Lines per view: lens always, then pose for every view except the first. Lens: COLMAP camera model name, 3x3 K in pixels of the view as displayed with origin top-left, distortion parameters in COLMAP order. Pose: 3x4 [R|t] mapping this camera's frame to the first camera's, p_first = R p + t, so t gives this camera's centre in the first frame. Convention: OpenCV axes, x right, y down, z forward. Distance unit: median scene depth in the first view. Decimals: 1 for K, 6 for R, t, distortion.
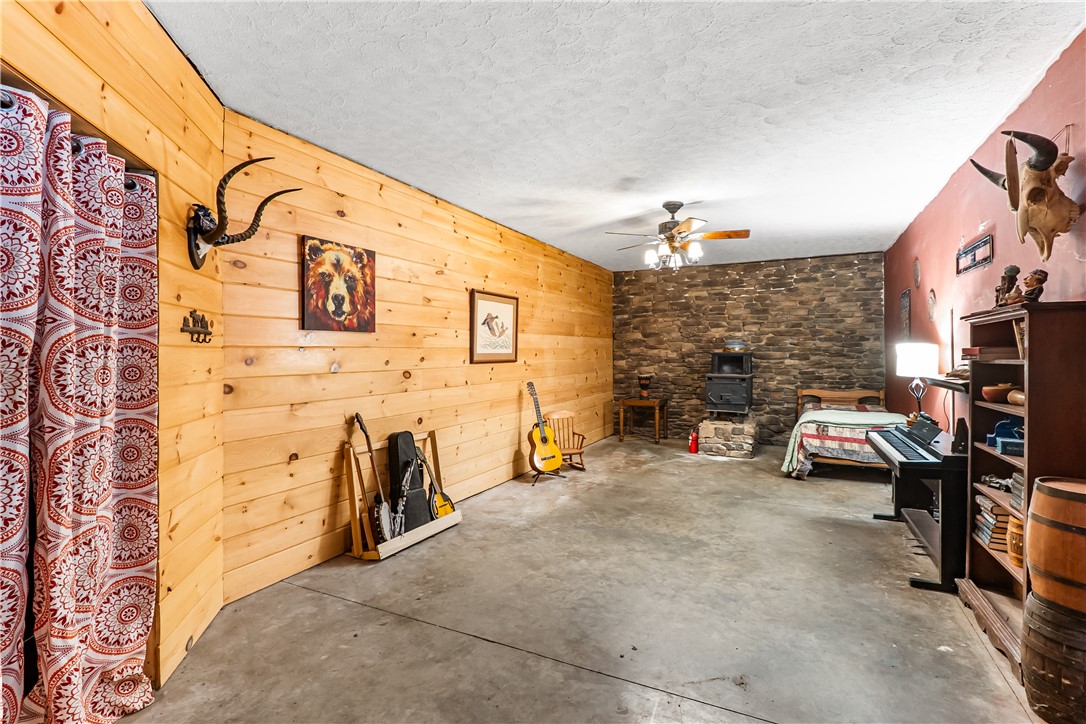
lens RADIAL K [[497.9, 0, 541.8], [0, 497.9, 359.0], [0, 0, 1]] dist [-0.008343, 0.000376]
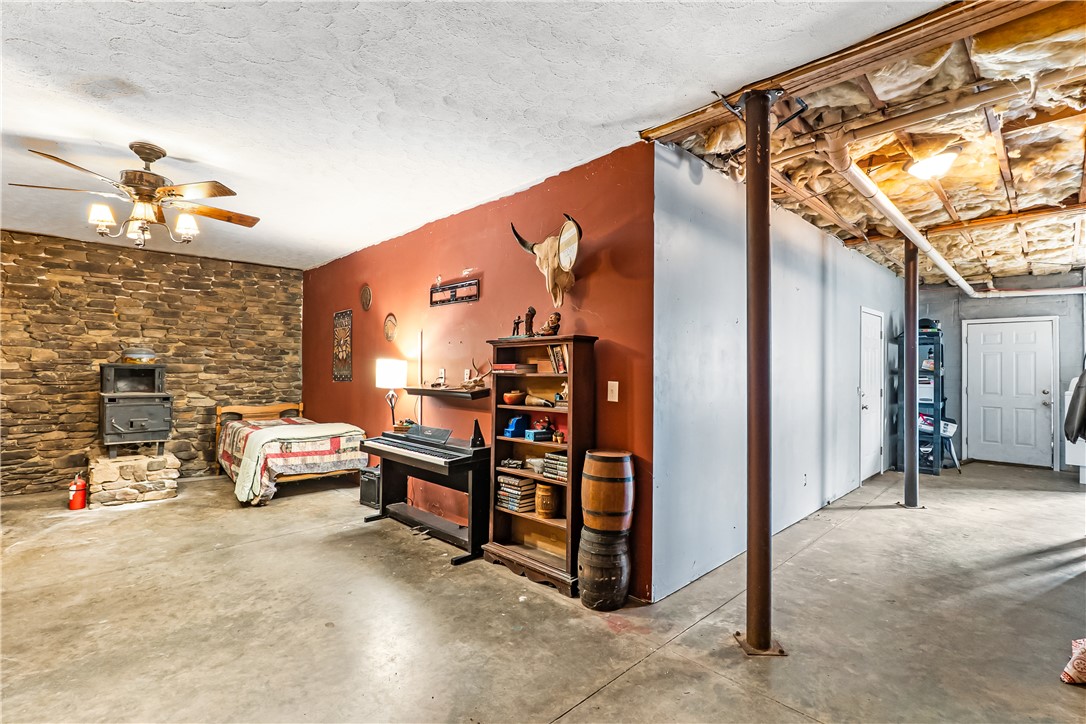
lens RADIAL K [[497.9, 0, 540.3], [0, 497.9, 365.9], [0, 0, 1]] dist [-0.008343, 0.000376]
pose [[0.338844, 0.012216, 0.940763, -0.127762], [-0.000122, 0.999916, -0.012940, -0.000478], [-0.940842, 0.004270, 0.338817, 0.168288]]
